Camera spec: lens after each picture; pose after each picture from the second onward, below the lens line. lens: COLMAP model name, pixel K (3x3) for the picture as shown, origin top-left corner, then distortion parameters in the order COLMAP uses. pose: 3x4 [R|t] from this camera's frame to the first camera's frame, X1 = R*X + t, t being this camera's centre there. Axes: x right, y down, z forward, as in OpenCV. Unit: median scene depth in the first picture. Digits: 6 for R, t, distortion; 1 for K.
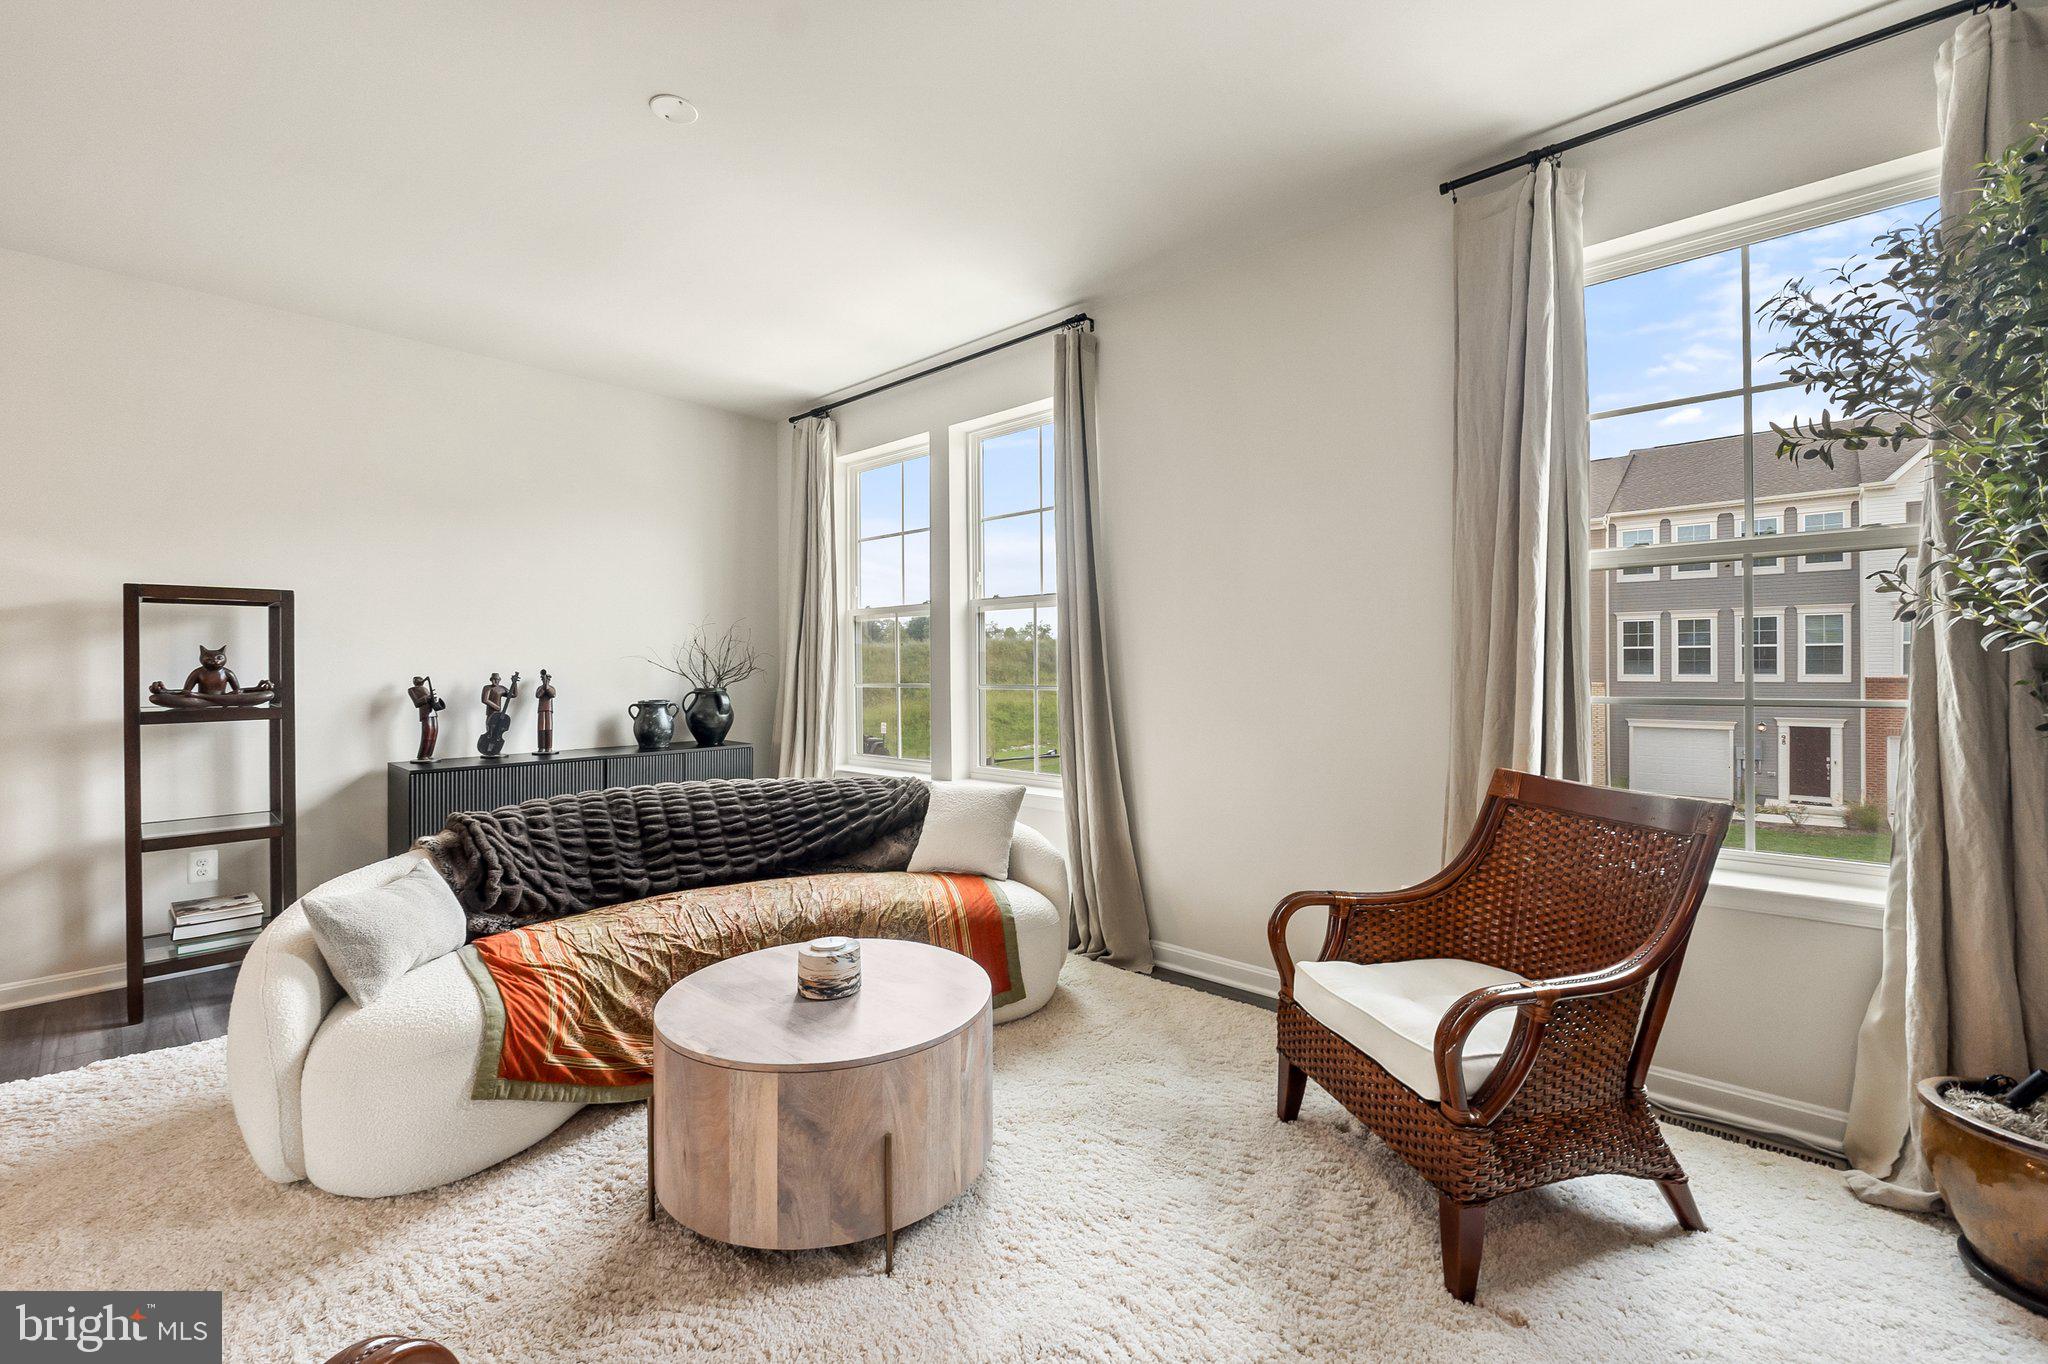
lens RADIAL K [[879.6, 0, 1095.1], [0, 879.6, 670.0], [0, 0, 1]] dist [0.031100, -0.000018]
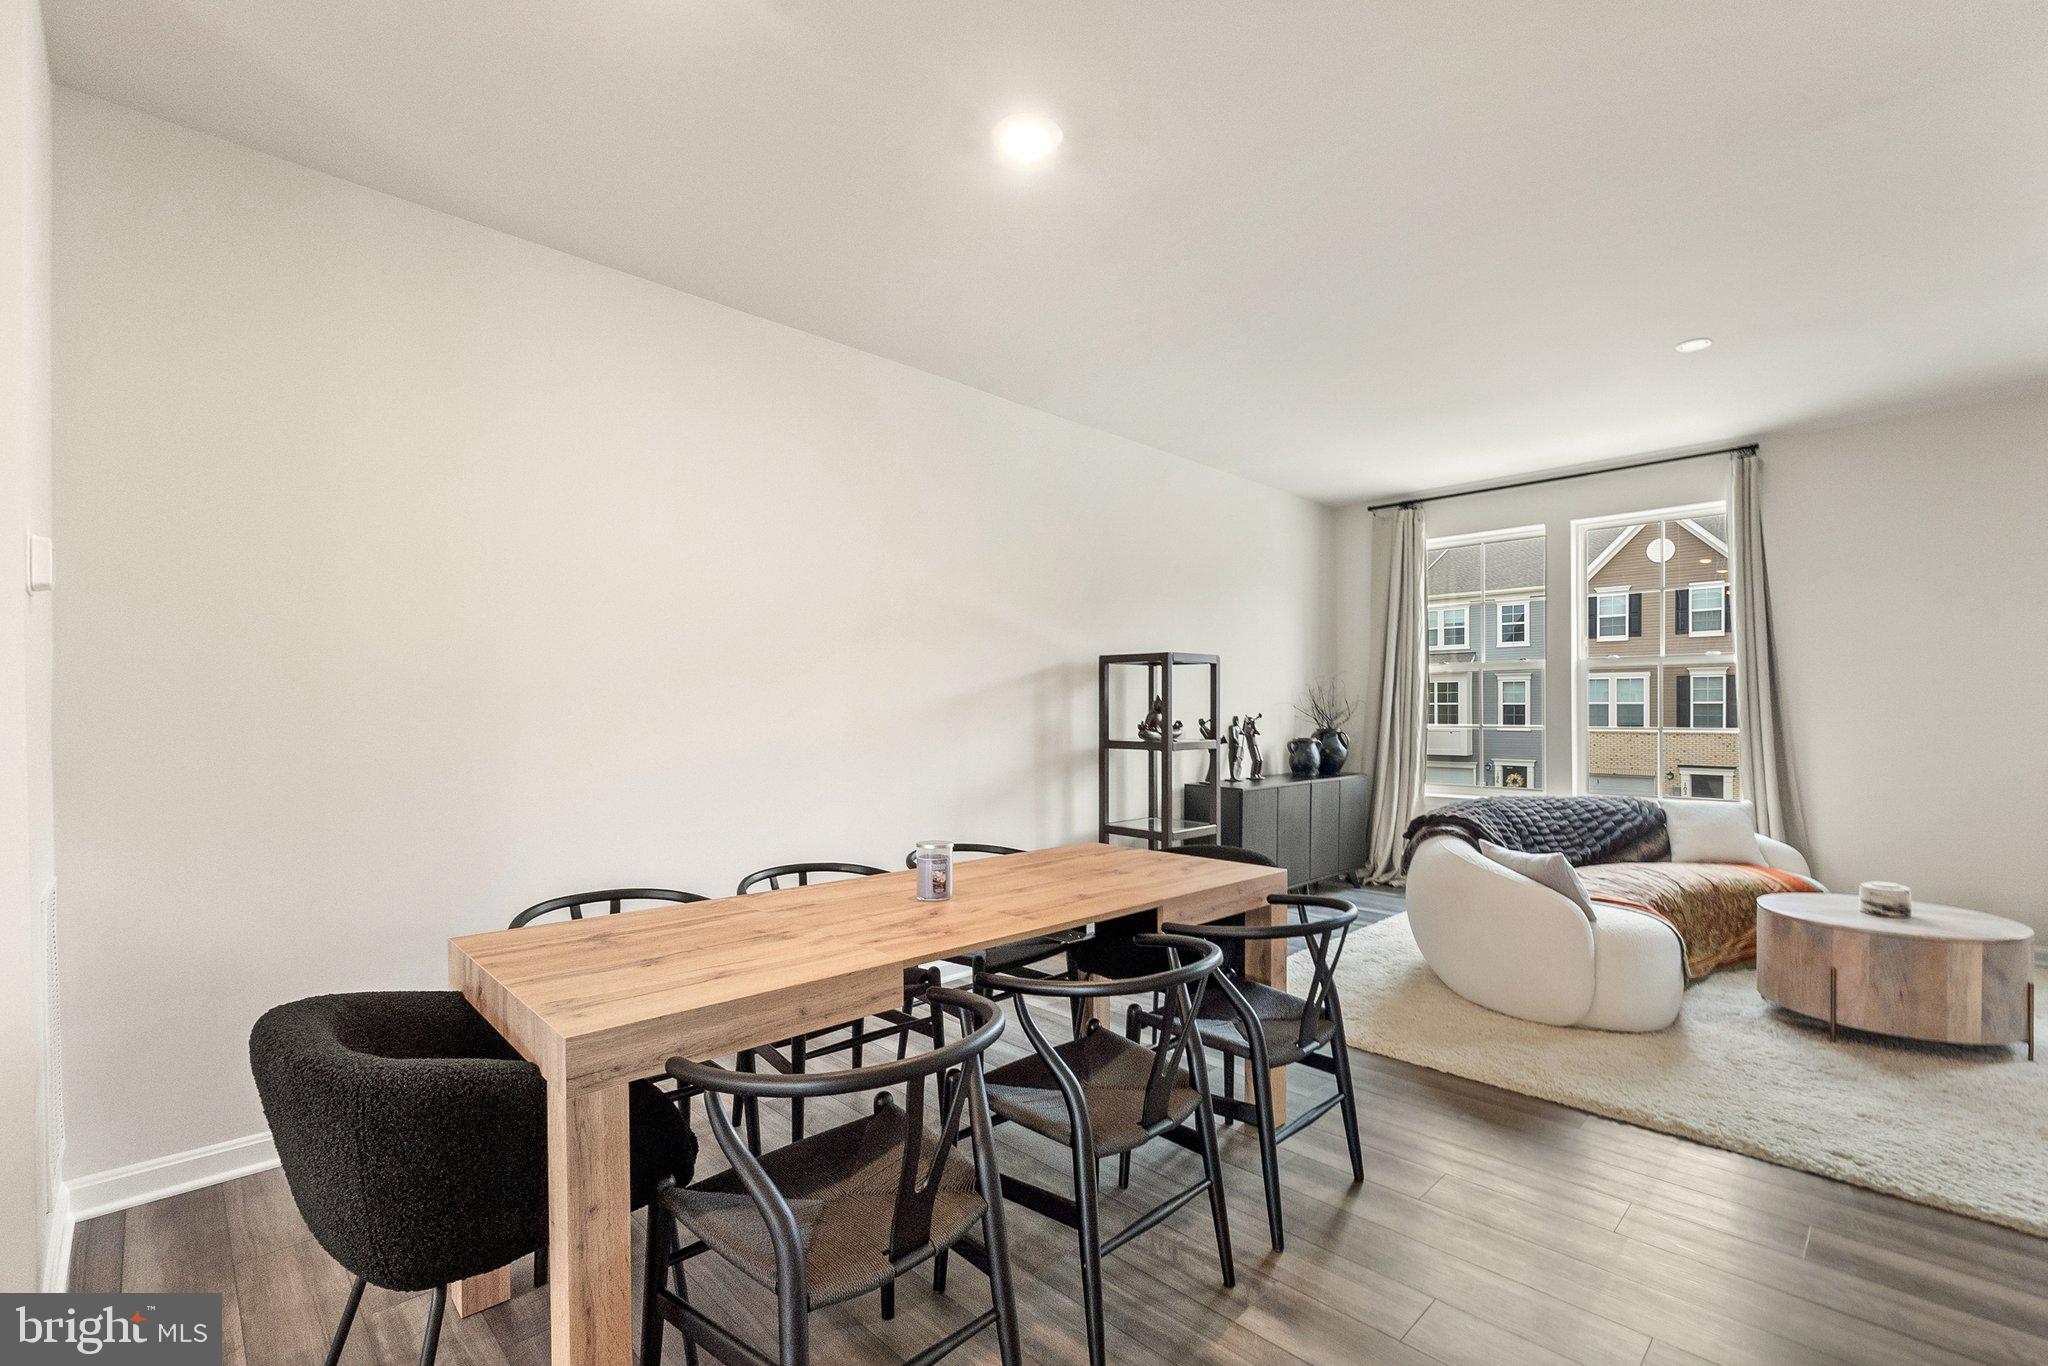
lens RADIAL K [[911.5, 0, 1101.4], [0, 911.5, 708.6], [0, 0, 1]] dist [-0.005239, -0.000464]
pose [[0.997872, 0.005106, -0.065005, -0.969128], [-0.005580, 0.999959, -0.007117, 0.007551], [0.064966, 0.007465, 0.997860, -0.436156]]
